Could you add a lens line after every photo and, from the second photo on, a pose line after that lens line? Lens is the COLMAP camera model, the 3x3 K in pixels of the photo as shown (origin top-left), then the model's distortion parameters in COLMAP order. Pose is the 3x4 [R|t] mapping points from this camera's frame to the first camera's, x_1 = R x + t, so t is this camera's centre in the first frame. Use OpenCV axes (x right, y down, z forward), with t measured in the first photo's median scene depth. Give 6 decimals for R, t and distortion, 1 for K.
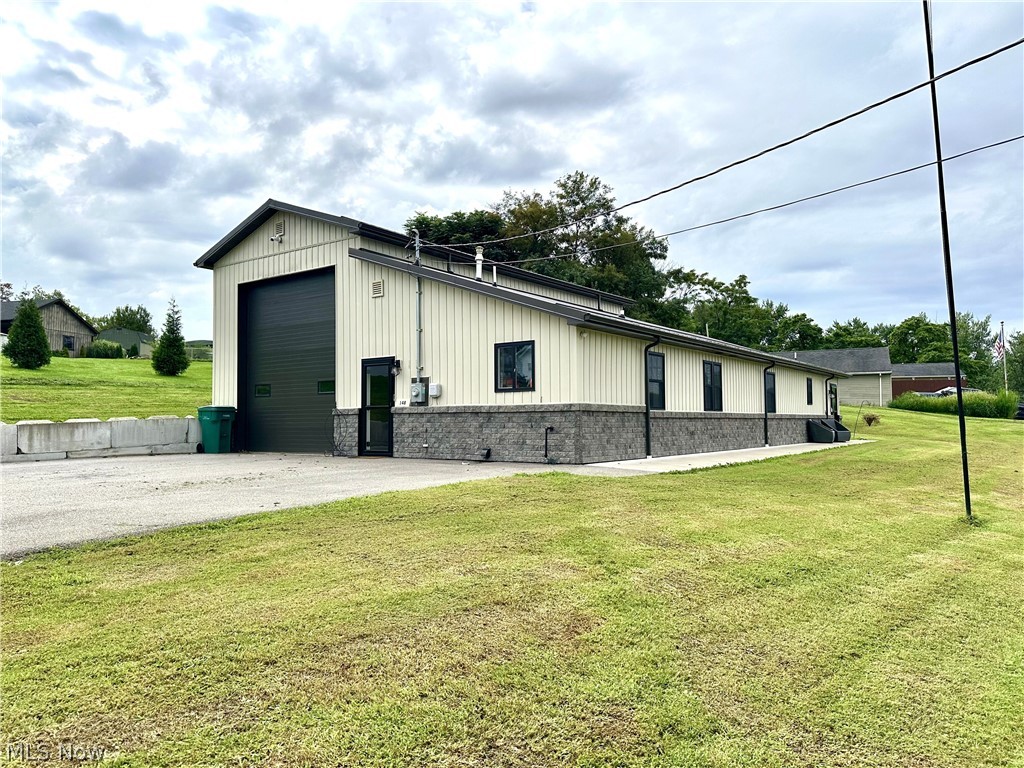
lens RADIAL K [[715.3, 0, 512.4], [0, 715.3, 390.0], [0, 0, 1]] dist [0.051304, -0.021336]
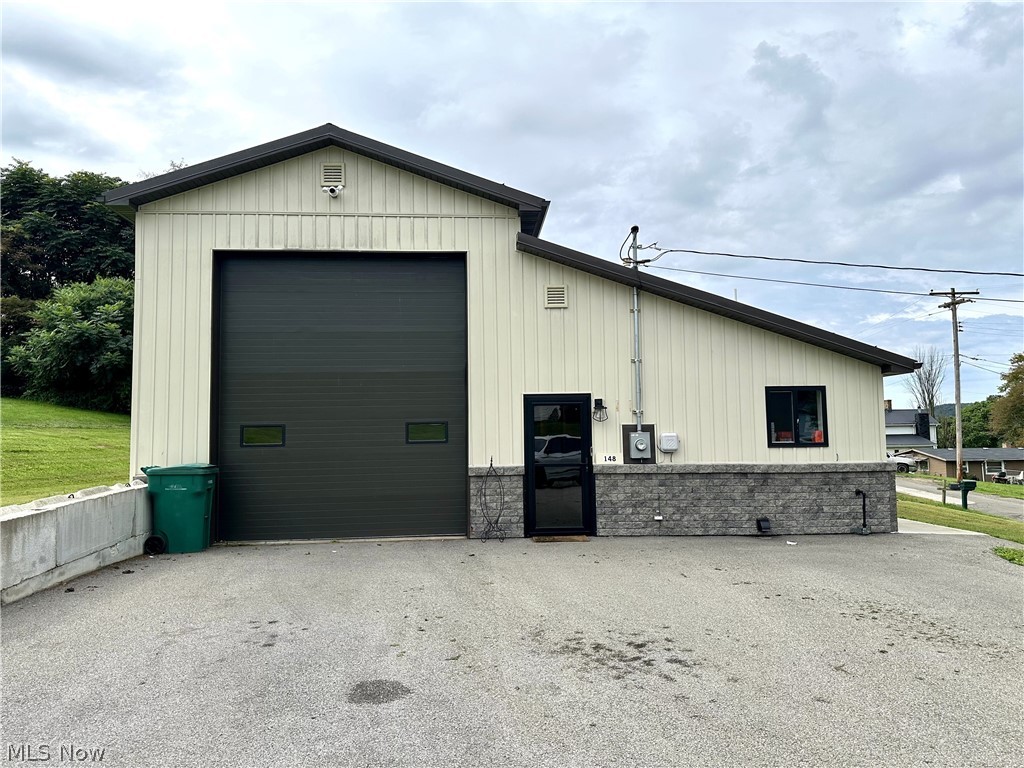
lens RADIAL K [[715.3, 0, 511.5], [0, 715.3, 381.5], [0, 0, 1]] dist [0.051304, -0.021336]
pose [[0.775263, 0.045393, 0.630005, -0.670833], [-0.021048, 0.998717, -0.046058, -0.024167], [-0.631288, 0.022447, 0.775224, 0.489054]]
